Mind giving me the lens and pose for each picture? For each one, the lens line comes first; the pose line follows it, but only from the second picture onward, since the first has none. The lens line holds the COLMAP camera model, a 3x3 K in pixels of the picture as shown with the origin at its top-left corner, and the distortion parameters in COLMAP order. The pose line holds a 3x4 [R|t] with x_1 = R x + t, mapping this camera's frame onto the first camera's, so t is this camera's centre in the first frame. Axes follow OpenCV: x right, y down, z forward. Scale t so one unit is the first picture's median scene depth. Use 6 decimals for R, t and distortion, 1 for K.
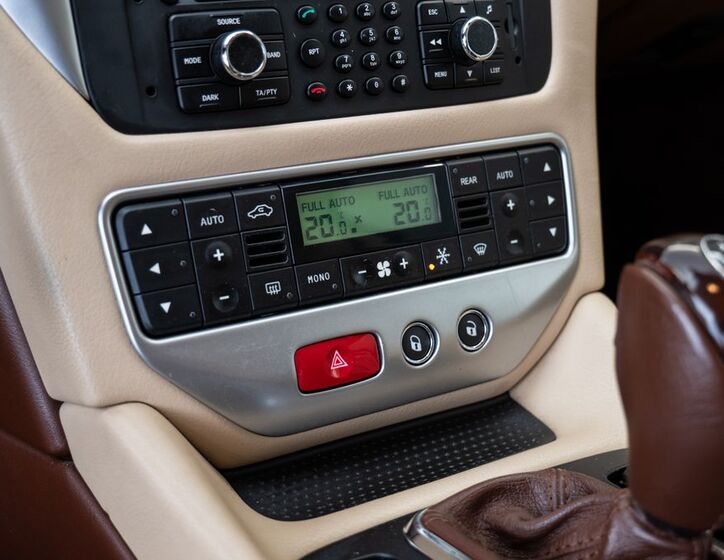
lens RADIAL K [[1177.3, 0, 362.0], [0, 1177.3, 279.0], [0, 0, 1]] dist [-0.013601, 0.000000]
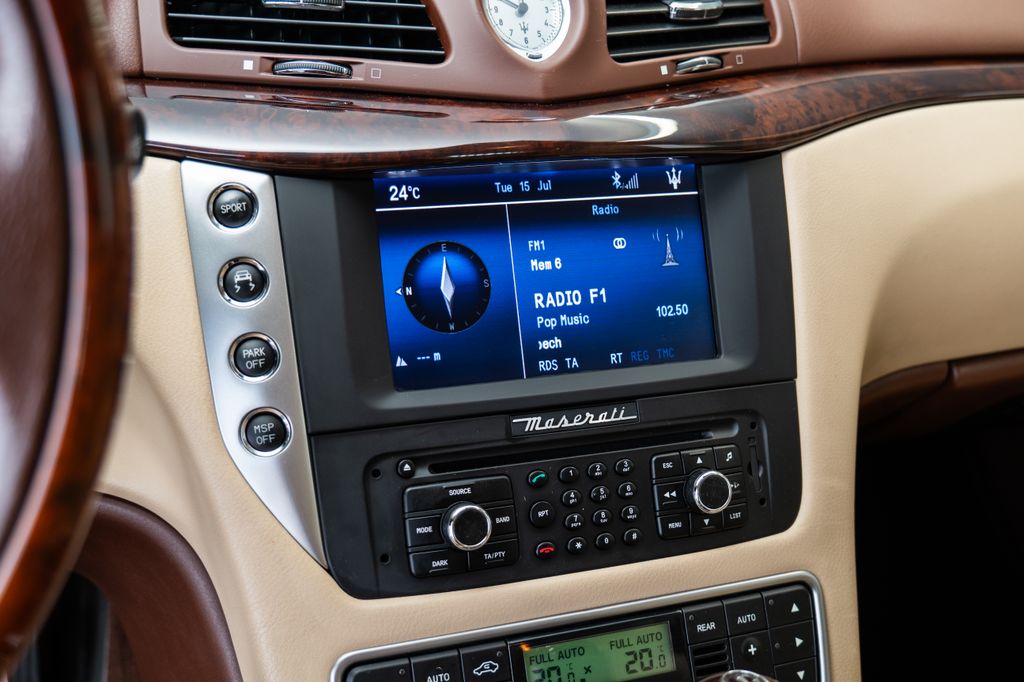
lens RADIAL K [[1297.4, 0, 513.0], [0, 1297.4, 332.4], [0, 0, 1]] dist [0.018558, 0.000000]
pose [[0.978821, 0.007120, -0.204593, 0.169035], [-0.035004, 0.990499, -0.132994, -0.196327], [0.201702, 0.137338, 0.969770, -0.161816]]
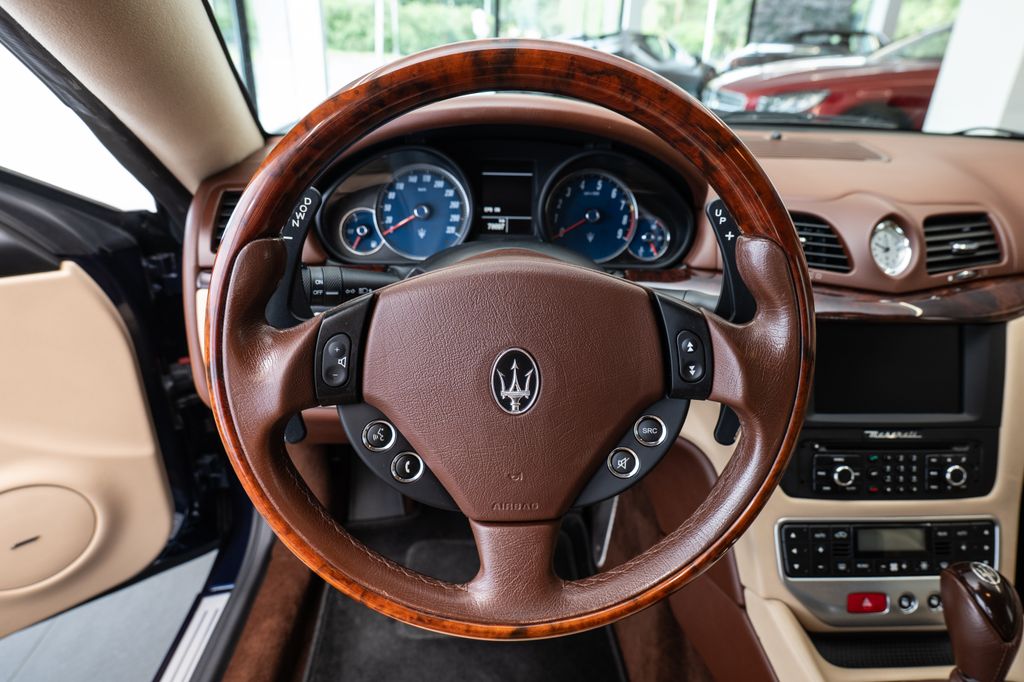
lens RADIAL K [[644.2, 0, 512.7], [0, 644.2, 347.2], [0, 0, 1]] dist [-0.019283, 0.006032]
pose [[0.861128, 0.123036, -0.493275, -0.063052], [-0.171033, 0.983829, -0.053185, -0.249960], [0.478755, 0.130165, 0.868246, -0.543520]]
